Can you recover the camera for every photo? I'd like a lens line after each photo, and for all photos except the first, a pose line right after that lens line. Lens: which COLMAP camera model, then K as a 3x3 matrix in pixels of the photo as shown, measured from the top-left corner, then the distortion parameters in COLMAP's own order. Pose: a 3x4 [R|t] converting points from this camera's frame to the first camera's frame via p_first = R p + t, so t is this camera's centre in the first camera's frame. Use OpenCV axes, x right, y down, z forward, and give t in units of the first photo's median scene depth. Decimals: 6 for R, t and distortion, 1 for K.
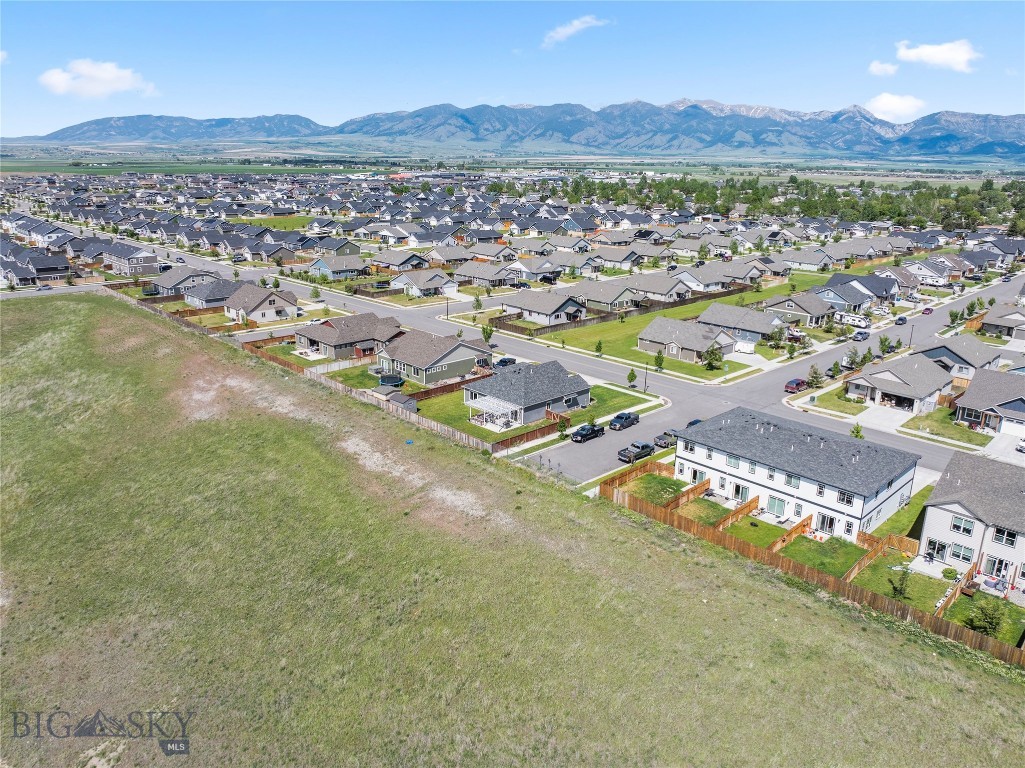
lens RADIAL K [[734.8, 0, 512.5], [0, 734.8, 384.0], [0, 0, 1]] dist [-0.008602, -0.003154]
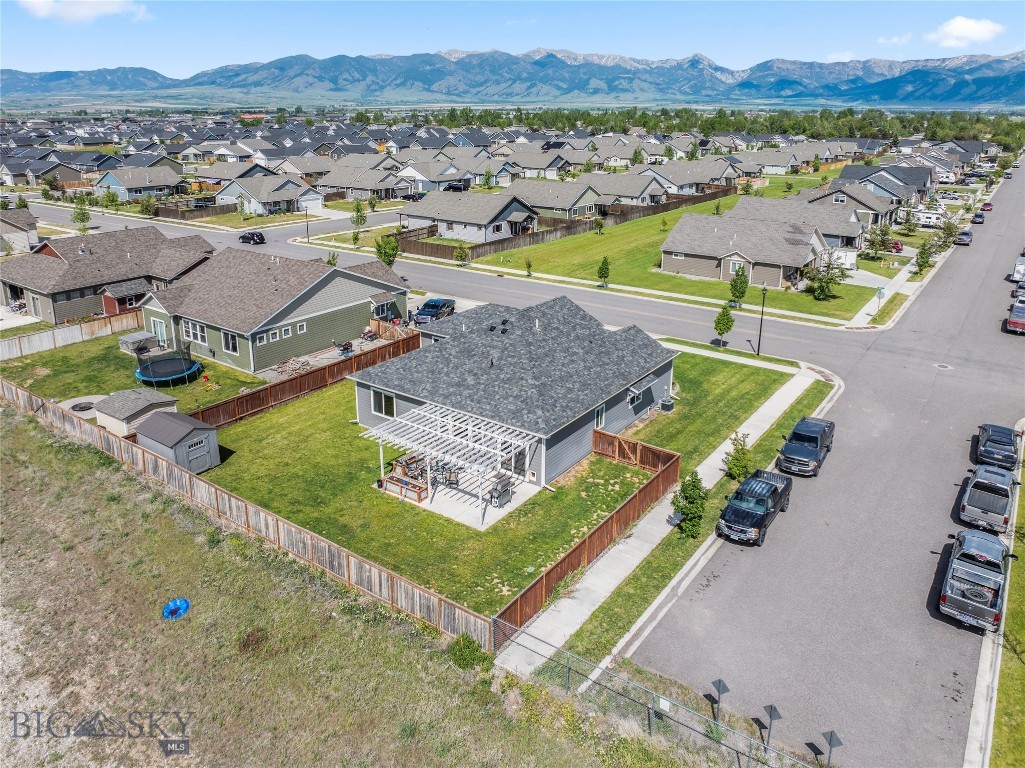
lens RADIAL K [[723.7, 0, 514.6], [0, 723.7, 357.8], [0, 0, 1]] dist [-0.035683, -0.000504]
pose [[0.983389, -0.070353, 0.167322, -0.038298], [0.064047, 0.997029, 0.042800, -0.013776], [-0.169836, -0.031373, 0.984973, 0.518425]]
